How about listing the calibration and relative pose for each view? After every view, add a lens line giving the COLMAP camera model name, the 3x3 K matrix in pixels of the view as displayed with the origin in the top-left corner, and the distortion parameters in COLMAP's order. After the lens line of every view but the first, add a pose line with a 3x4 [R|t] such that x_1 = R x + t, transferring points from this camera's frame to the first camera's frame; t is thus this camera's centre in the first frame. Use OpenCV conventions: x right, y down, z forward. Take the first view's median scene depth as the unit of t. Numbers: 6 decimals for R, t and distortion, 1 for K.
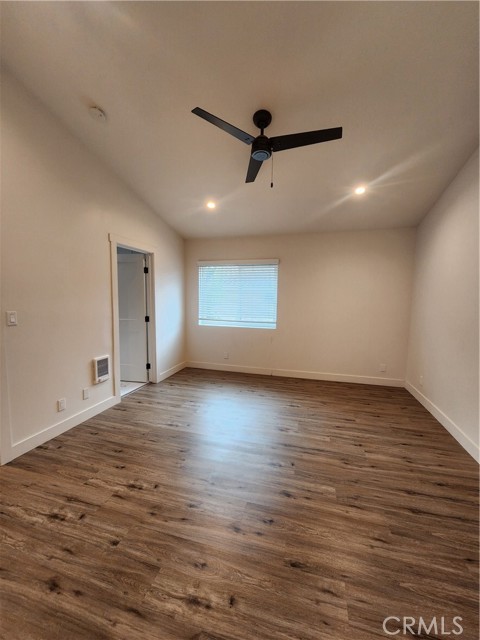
lens RADIAL K [[262.9, 0, 238.7], [0, 262.9, 319.0], [0, 0, 1]] dist [-0.000397, -0.000638]
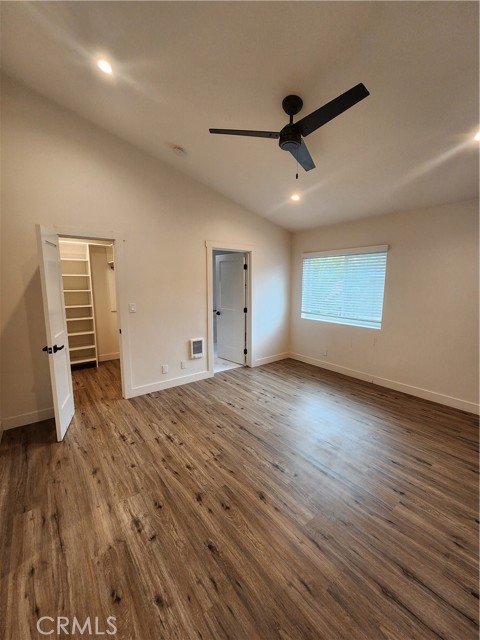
lens RADIAL K [[262.9, 0, 238.7], [0, 262.9, 319.0], [0, 0, 1]] dist [-0.000397, -0.000638]
pose [[0.802053, 0.072187, -0.592875, 0.403958], [-0.042538, 0.997052, 0.063854, -0.044297], [0.595736, -0.025995, 0.802759, 0.093664]]
